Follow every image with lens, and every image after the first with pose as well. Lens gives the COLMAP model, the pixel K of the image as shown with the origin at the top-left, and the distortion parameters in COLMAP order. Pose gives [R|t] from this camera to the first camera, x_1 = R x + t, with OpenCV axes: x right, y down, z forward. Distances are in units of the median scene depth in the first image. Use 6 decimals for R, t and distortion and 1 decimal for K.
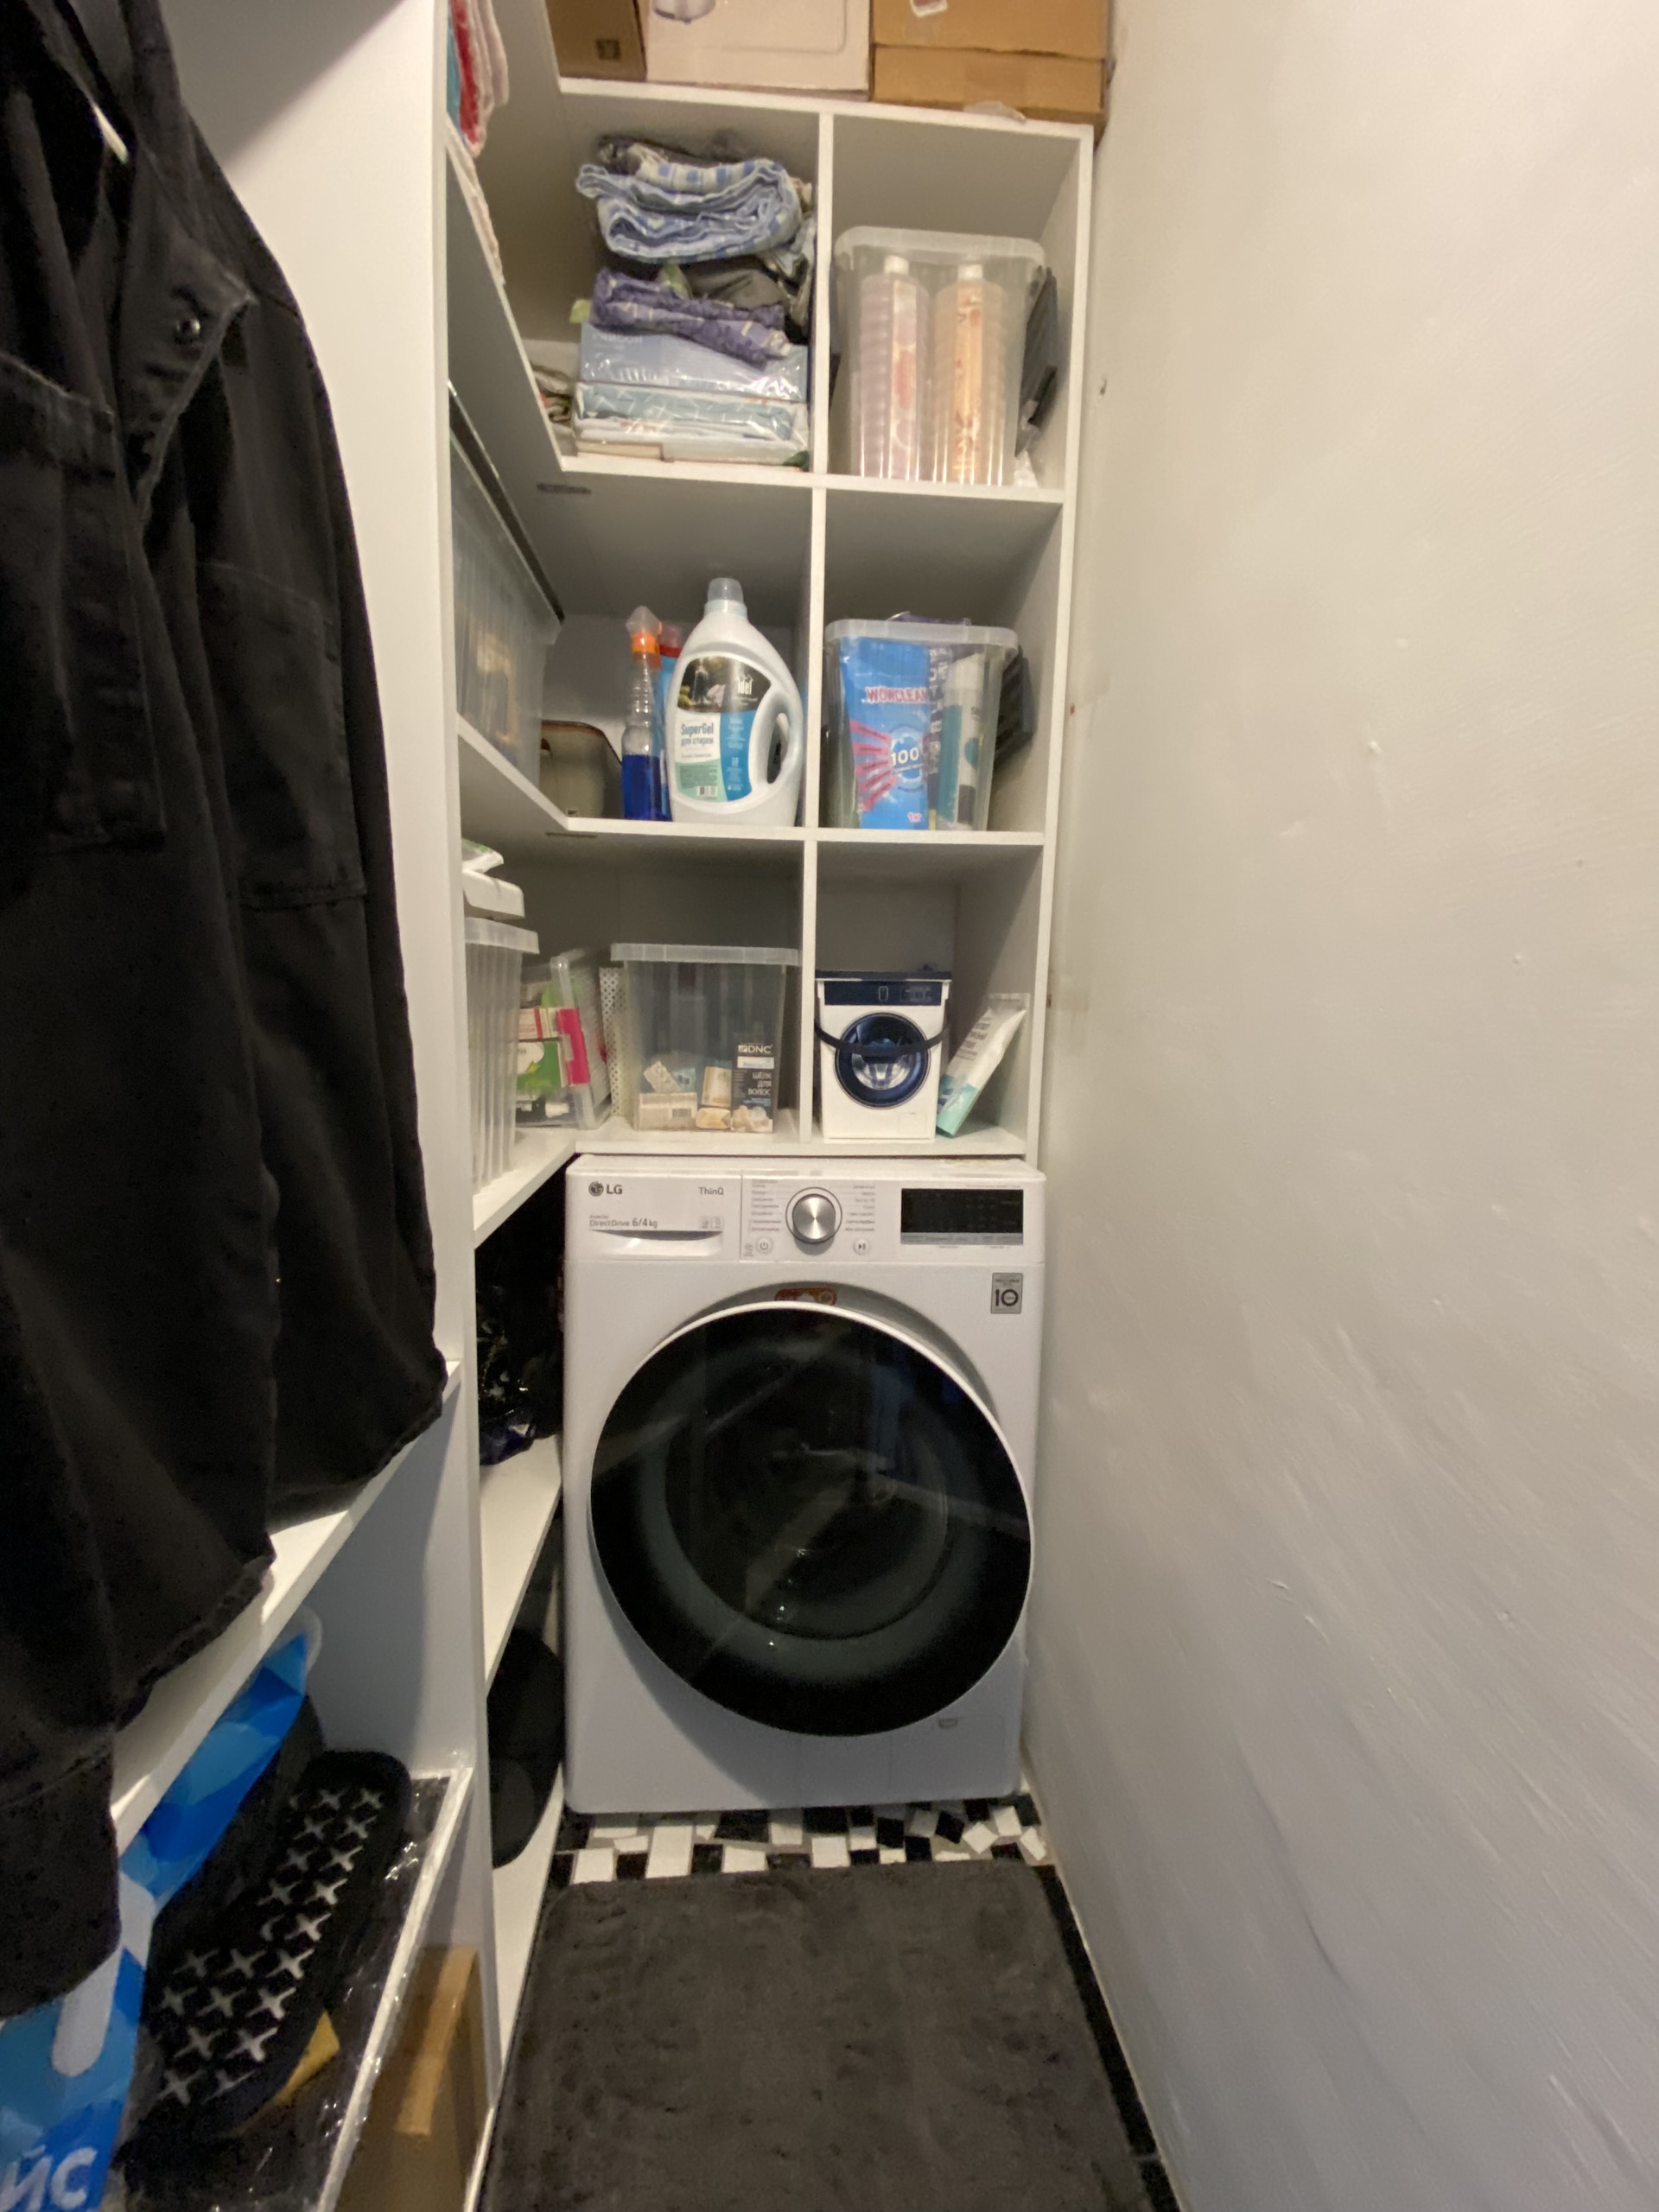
lens RADIAL K [[884.6, 0, 835.6], [0, 884.6, 1109.1], [0, 0, 1]] dist [0.015585, -0.017634]
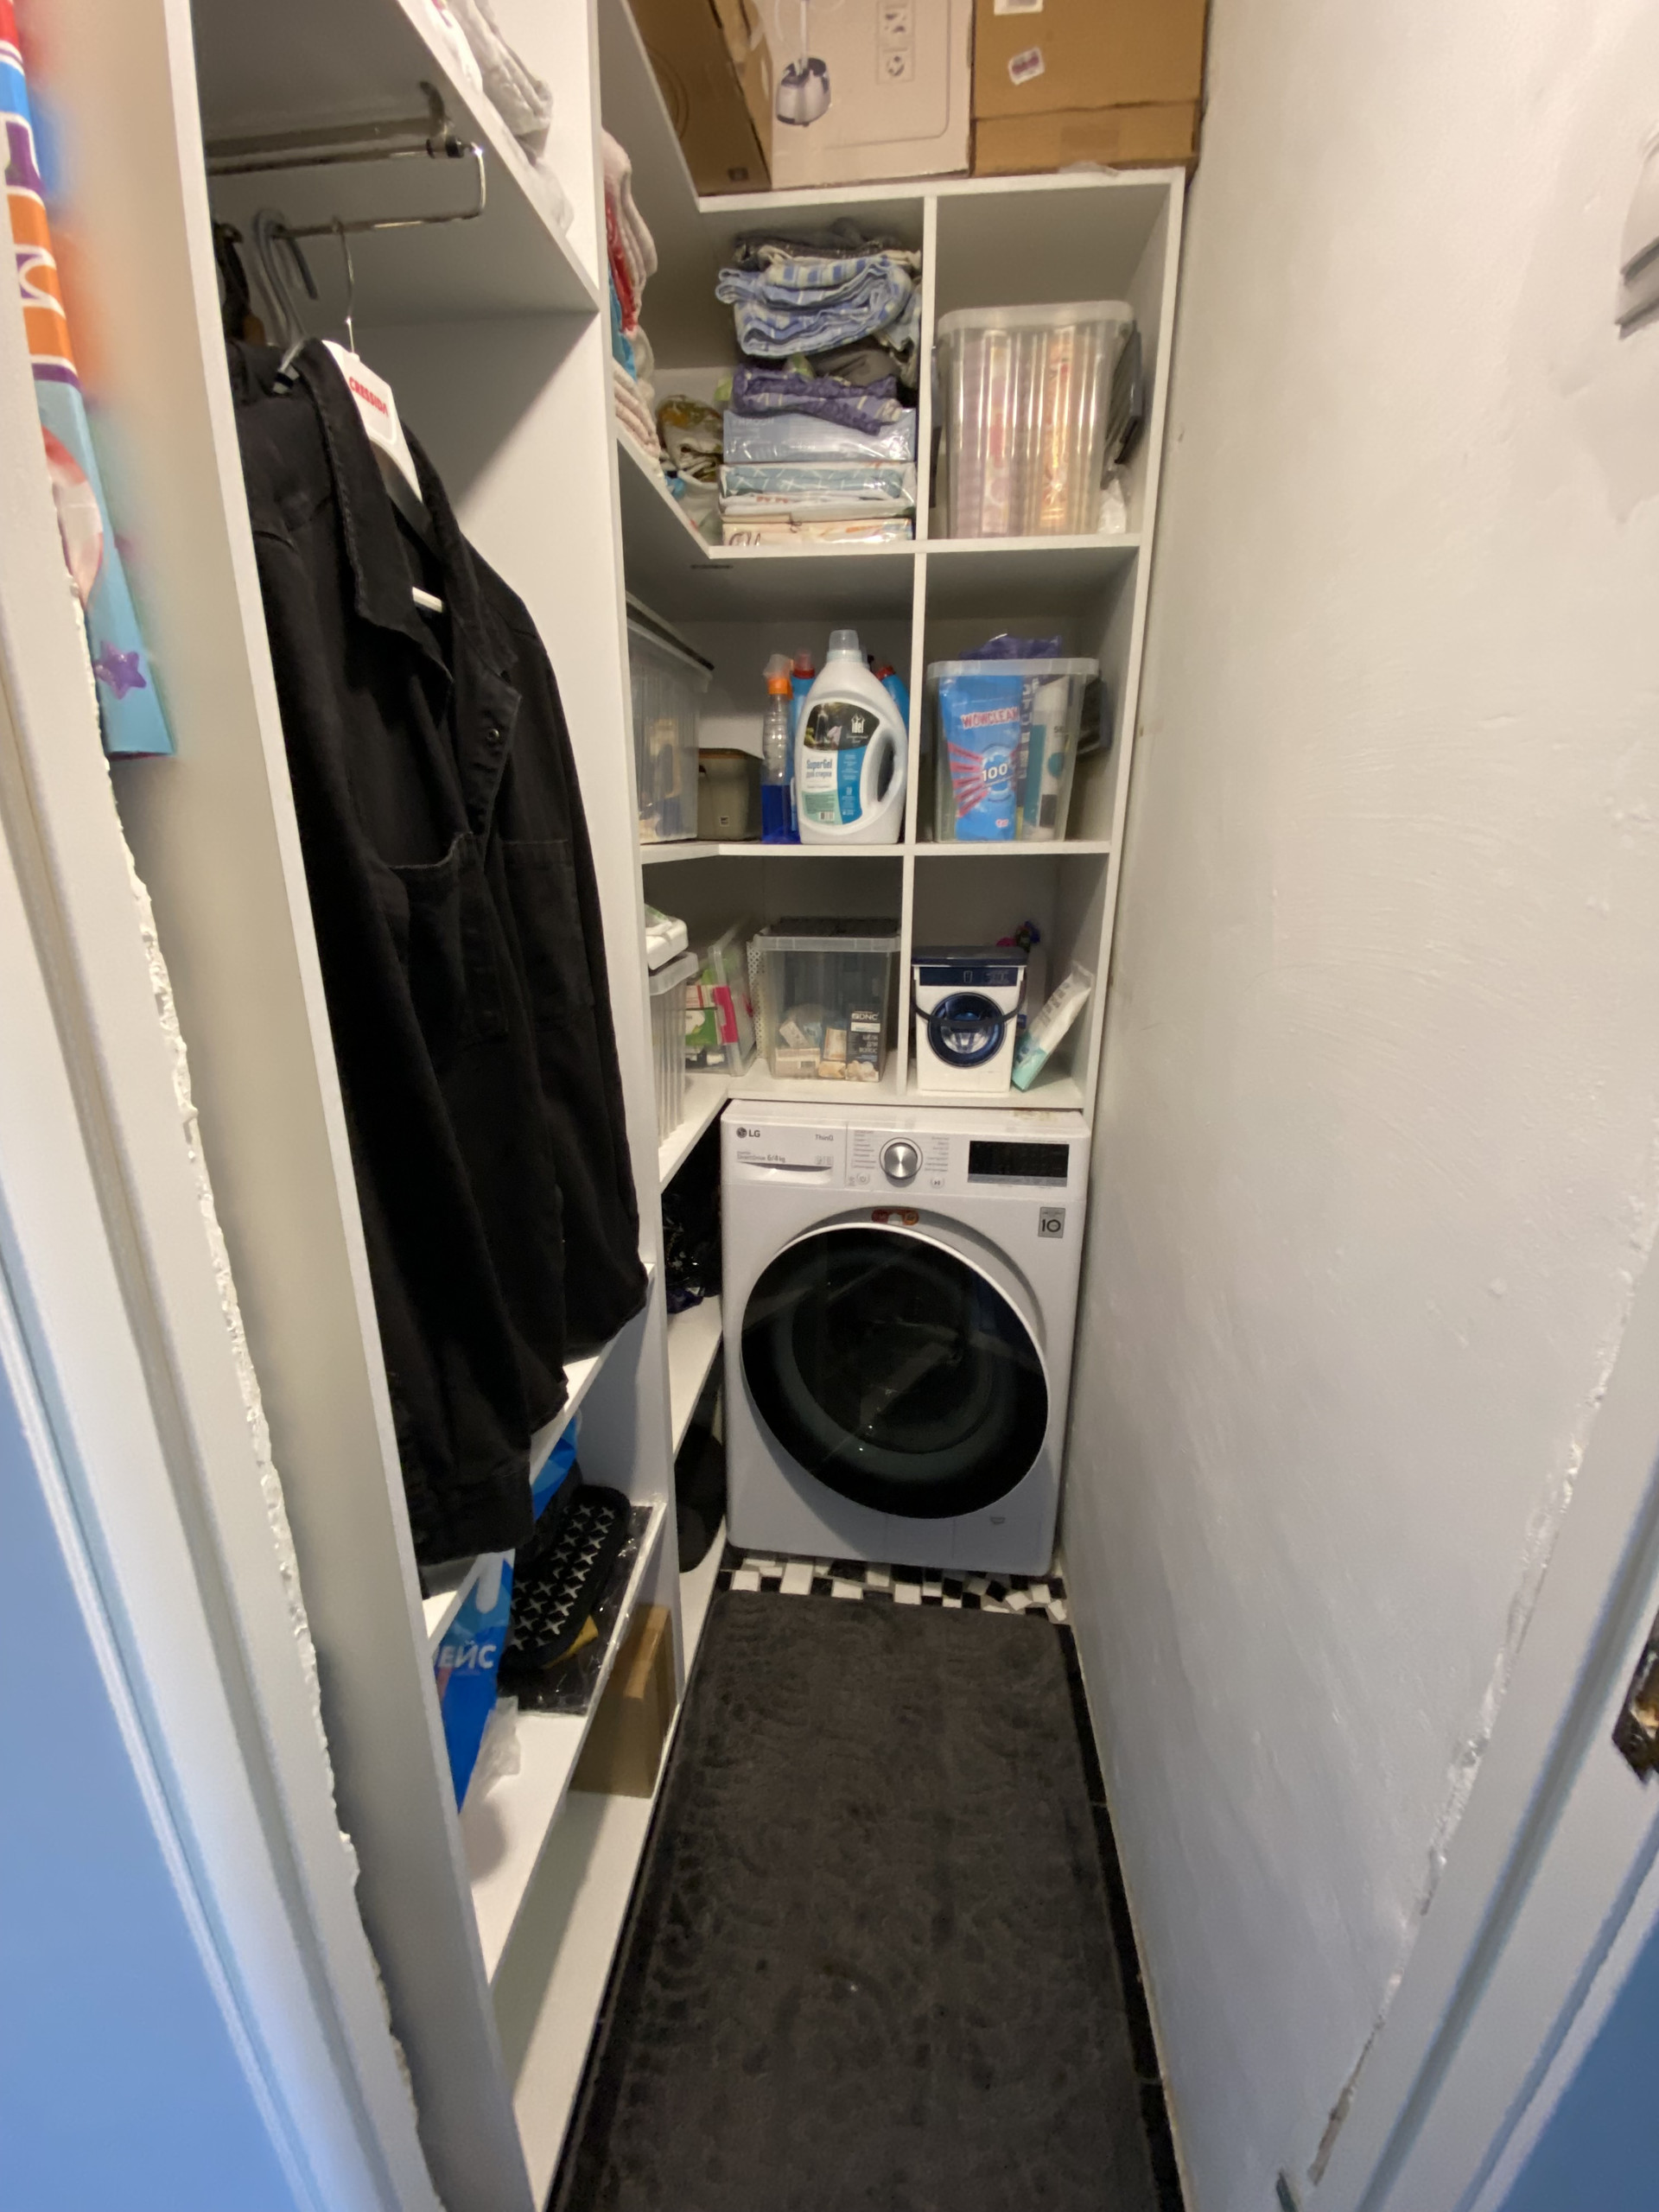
lens RADIAL K [[884.6, 0, 835.6], [0, 884.6, 1109.1], [0, 0, 1]] dist [0.015585, -0.017634]
pose [[0.983299, 0.039916, -0.177566, 0.106010], [-0.009291, 0.985390, 0.170058, -0.168491], [0.181760, -0.165568, 0.969304, -0.273394]]
